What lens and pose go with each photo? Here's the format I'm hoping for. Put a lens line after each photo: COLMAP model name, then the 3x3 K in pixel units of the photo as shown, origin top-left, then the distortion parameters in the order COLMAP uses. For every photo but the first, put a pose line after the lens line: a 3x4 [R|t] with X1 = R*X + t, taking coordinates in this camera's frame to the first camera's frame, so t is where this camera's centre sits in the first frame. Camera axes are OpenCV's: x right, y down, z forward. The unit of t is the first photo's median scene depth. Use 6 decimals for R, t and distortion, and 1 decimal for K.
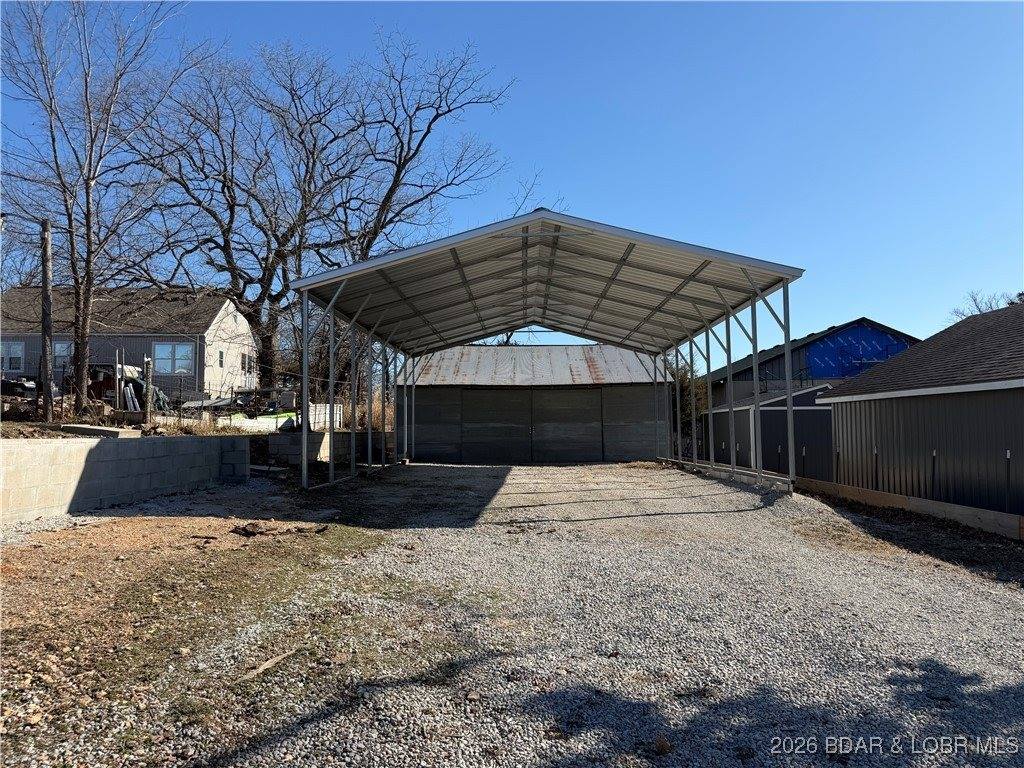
lens RADIAL K [[710.7, 0, 516.6], [0, 710.7, 387.5], [0, 0, 1]] dist [0.043839, -0.074015]
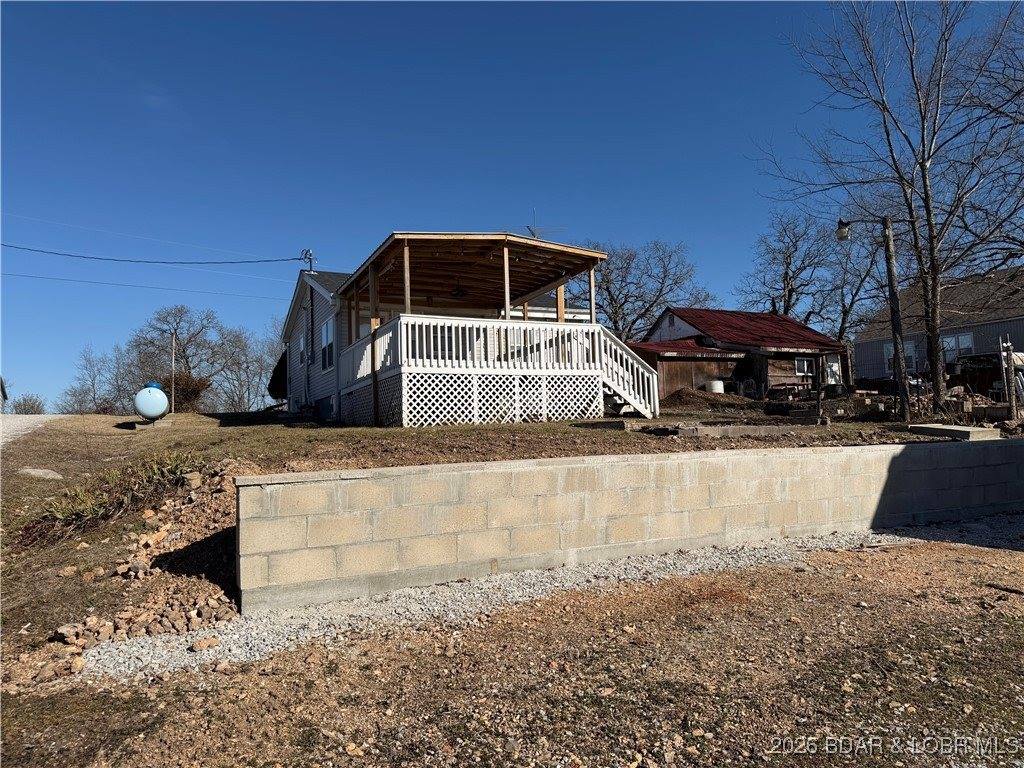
lens RADIAL K [[710.7, 0, 516.6], [0, 710.7, 387.5], [0, 0, 1]] dist [0.043839, -0.074015]
pose [[0.414854, -0.069320, -0.907244, 0.008772], [0.078381, 0.996110, -0.040269, 0.000059], [0.906506, -0.054404, 0.418673, 0.124085]]
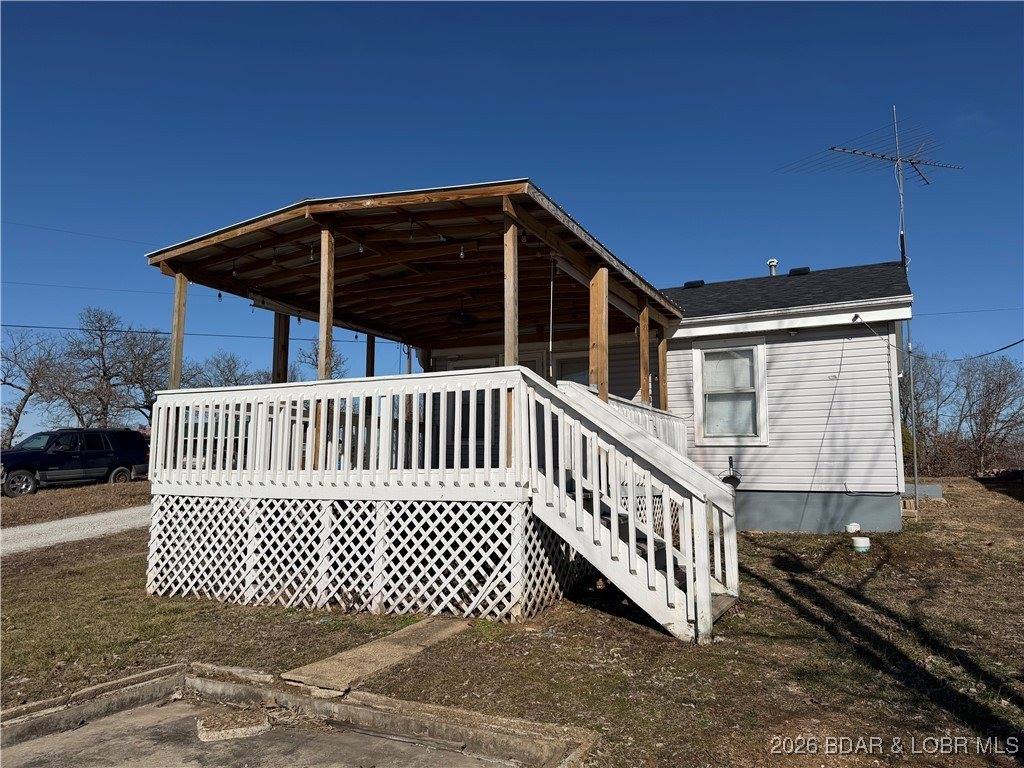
lens RADIAL K [[710.7, 0, 516.6], [0, 710.7, 387.5], [0, 0, 1]] dist [0.043839, -0.074015]
pose [[-0.519490, -0.126087, -0.845122, -0.538648], [0.038635, 0.984576, -0.170641, -0.043116], [0.853602, -0.121298, -0.506606, 0.859296]]
